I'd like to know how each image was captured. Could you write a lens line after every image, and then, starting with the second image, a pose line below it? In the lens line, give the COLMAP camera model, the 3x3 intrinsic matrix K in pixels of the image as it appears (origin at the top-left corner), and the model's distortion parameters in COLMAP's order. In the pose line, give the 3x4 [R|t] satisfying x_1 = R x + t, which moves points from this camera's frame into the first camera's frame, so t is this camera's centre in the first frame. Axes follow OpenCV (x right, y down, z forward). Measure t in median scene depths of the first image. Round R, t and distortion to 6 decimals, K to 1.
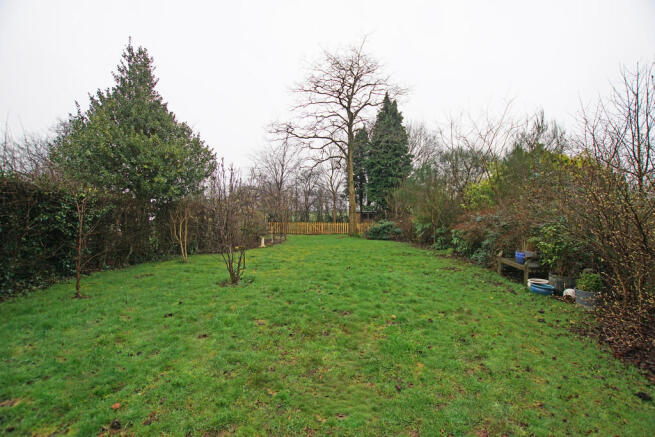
lens RADIAL K [[284.9, 0, 327.5], [0, 284.9, 218.5], [0, 0, 1]] dist [-0.027653, 0.000180]
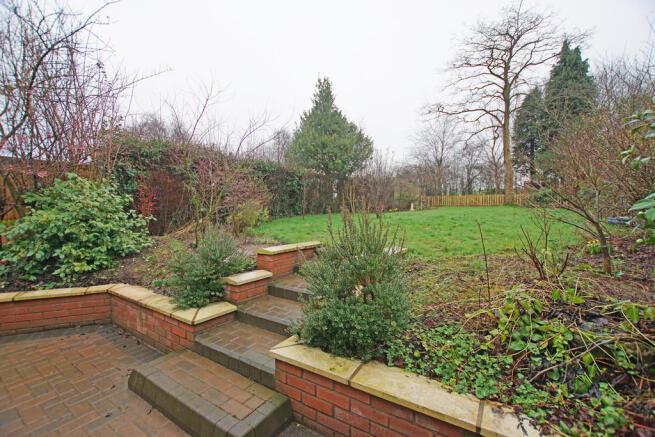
lens RADIAL K [[284.9, 0, 327.5], [0, 284.9, 218.5], [0, 0, 1]] dist [-0.027653, 0.000180]
pose [[0.833575, 0.009831, -0.552319, 0.108603], [0.024036, 0.998249, 0.054043, 0.041128], [0.551884, -0.058324, 0.831879, -0.173326]]
